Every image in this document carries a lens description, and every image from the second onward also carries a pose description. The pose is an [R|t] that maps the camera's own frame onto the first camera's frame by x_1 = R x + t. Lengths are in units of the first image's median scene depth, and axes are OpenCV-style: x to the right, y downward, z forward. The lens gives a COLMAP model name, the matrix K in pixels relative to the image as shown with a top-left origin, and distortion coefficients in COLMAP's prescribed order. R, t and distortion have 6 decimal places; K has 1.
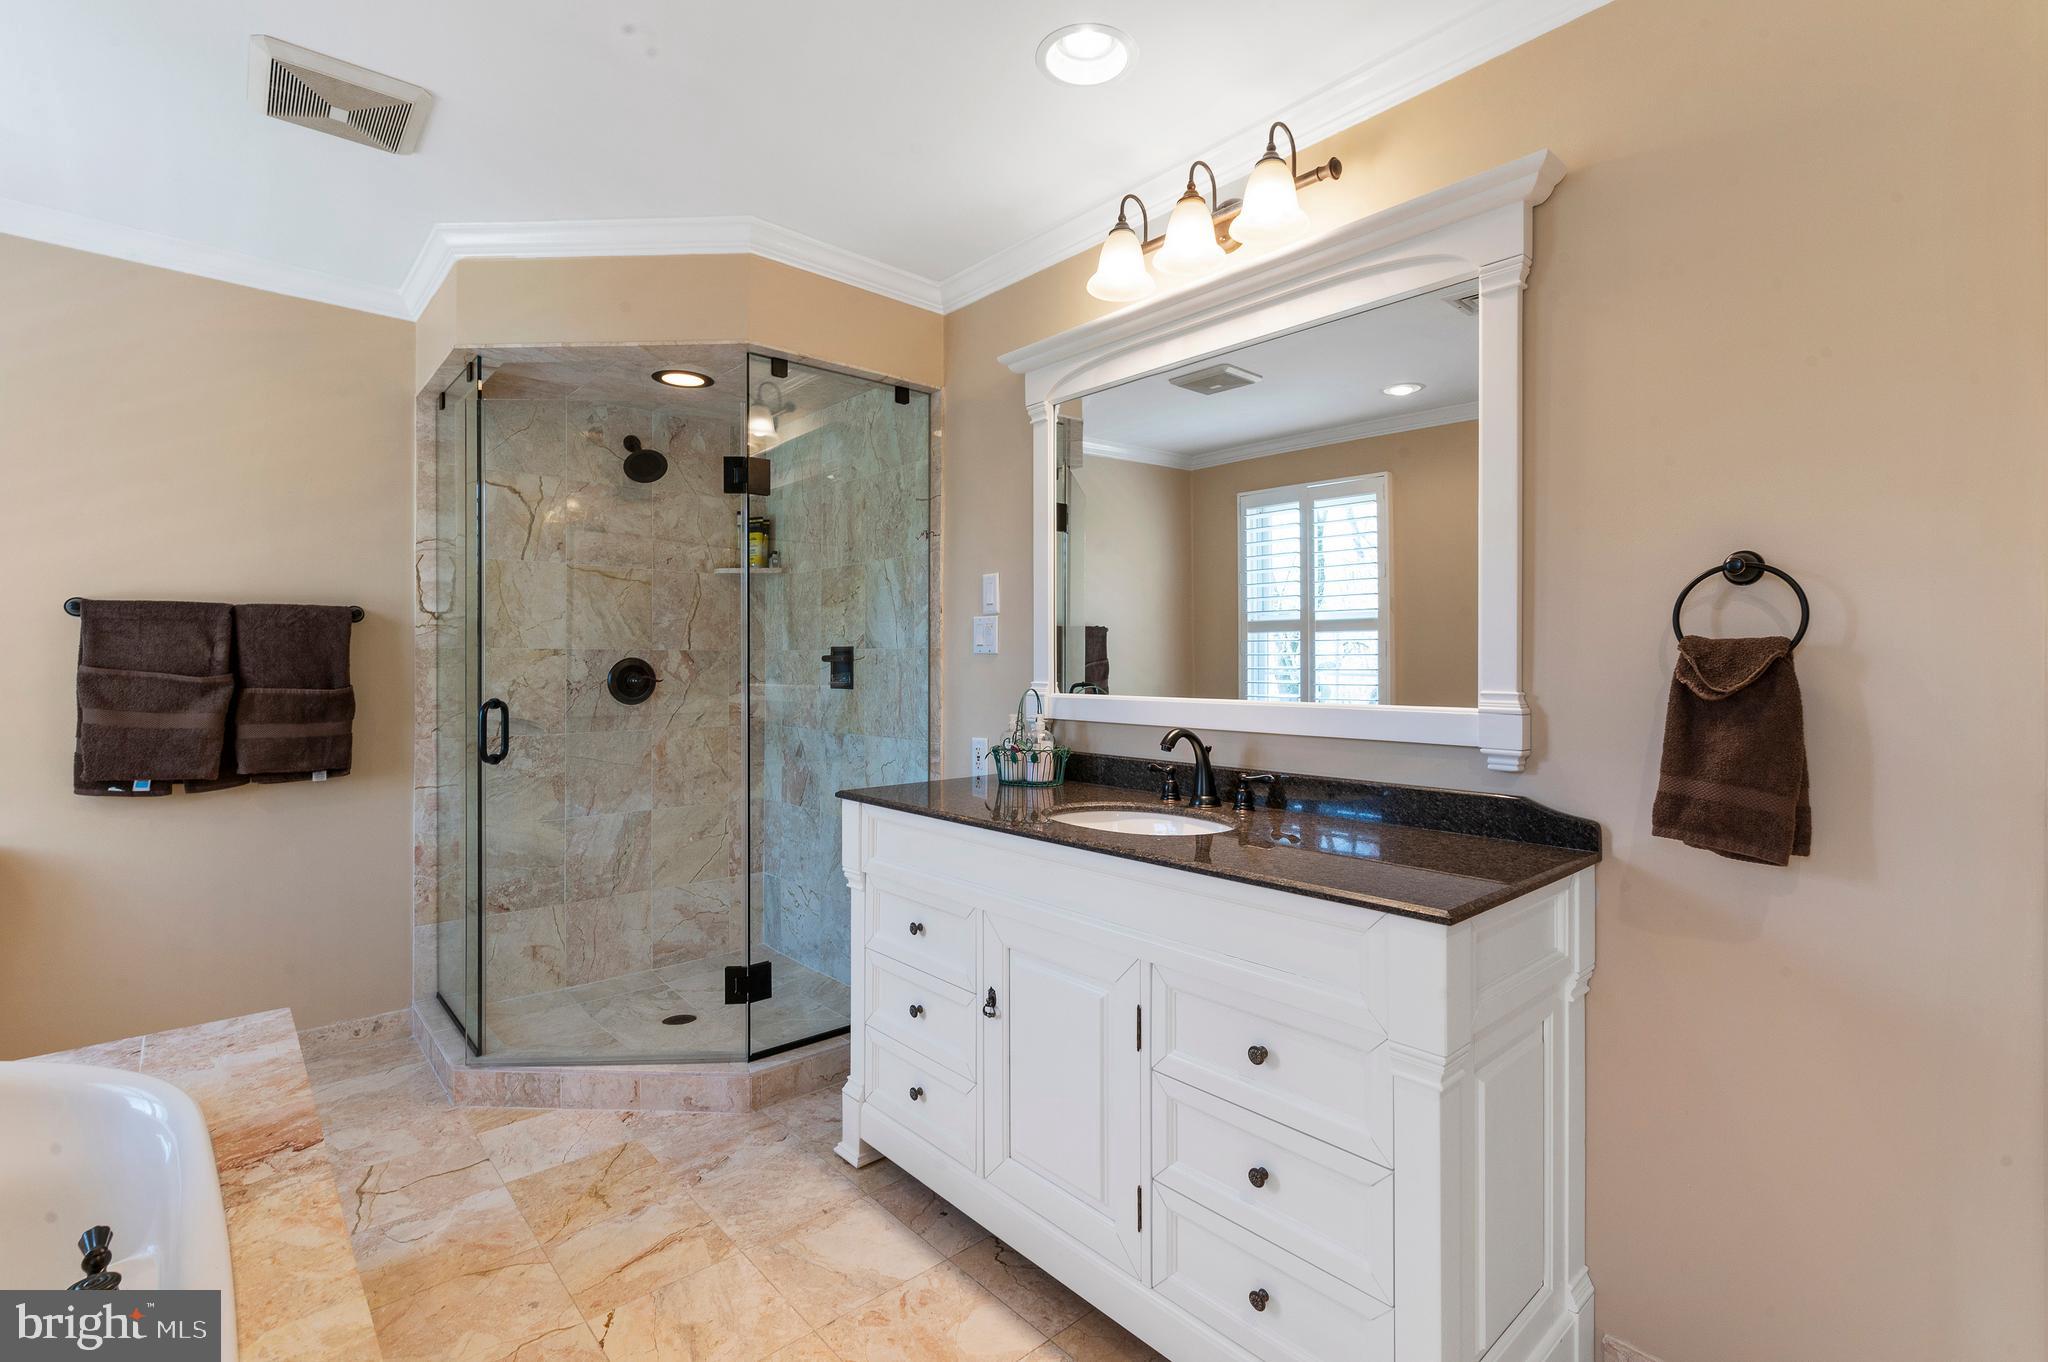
lens RADIAL K [[931.4, 0, 1022.5], [0, 931.4, 658.3], [0, 0, 1]] dist [0.000267, 0.000023]
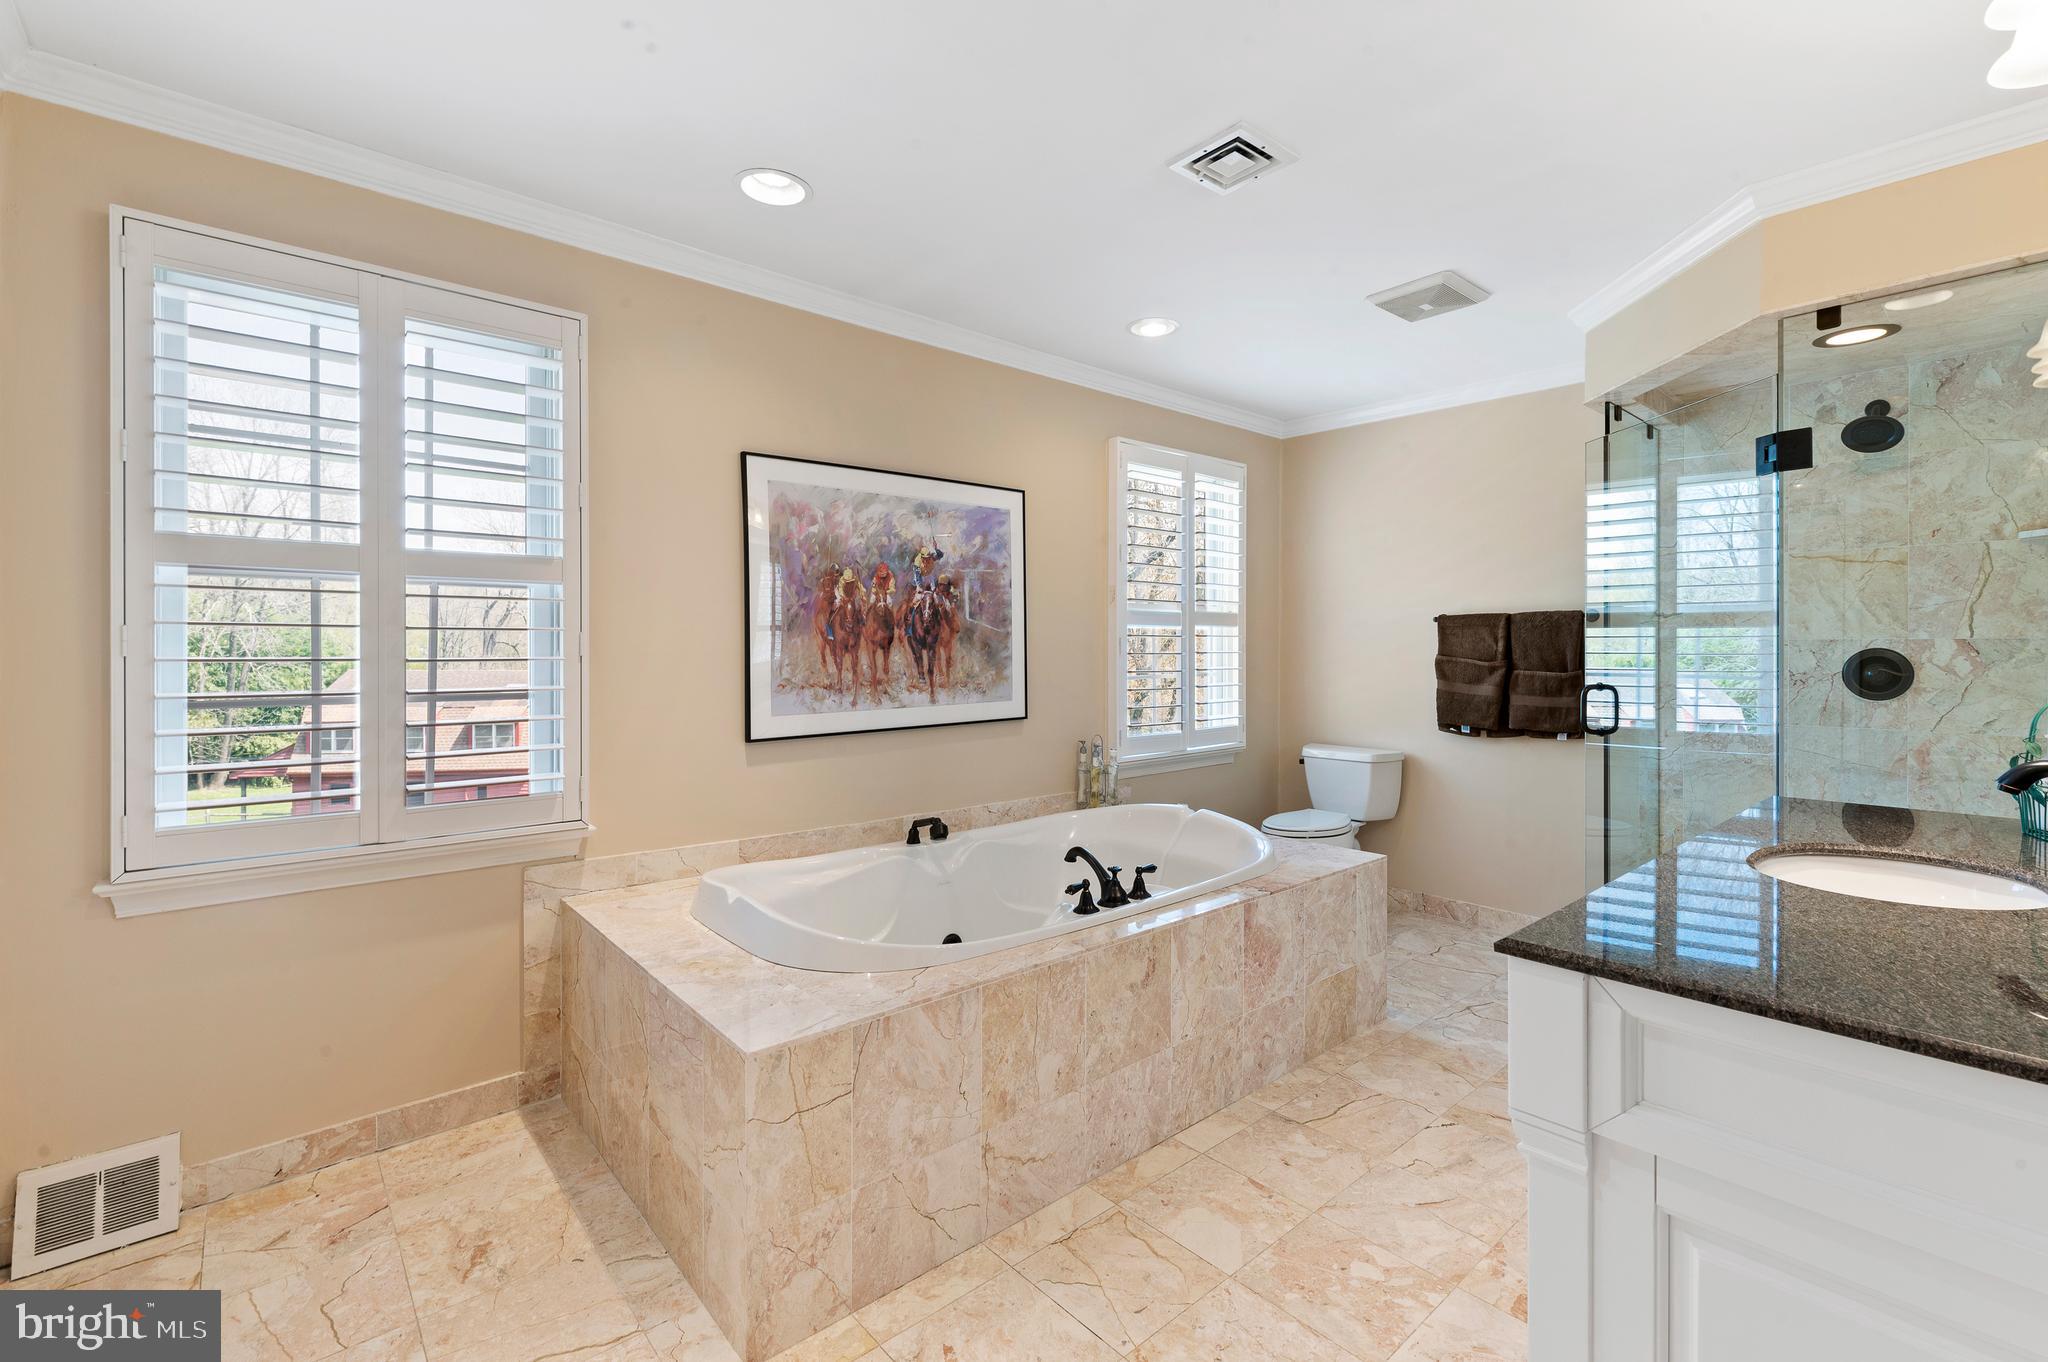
lens RADIAL K [[886.6, 0, 1022.5], [0, 886.6, 652.2], [0, 0, 1]] dist [-0.000340, -0.000070]
pose [[-0.007114, 0.004271, -0.999966, 0.565375], [0.006871, 0.999967, 0.004222, -0.007474], [0.999951, -0.006841, -0.007143, 0.235550]]
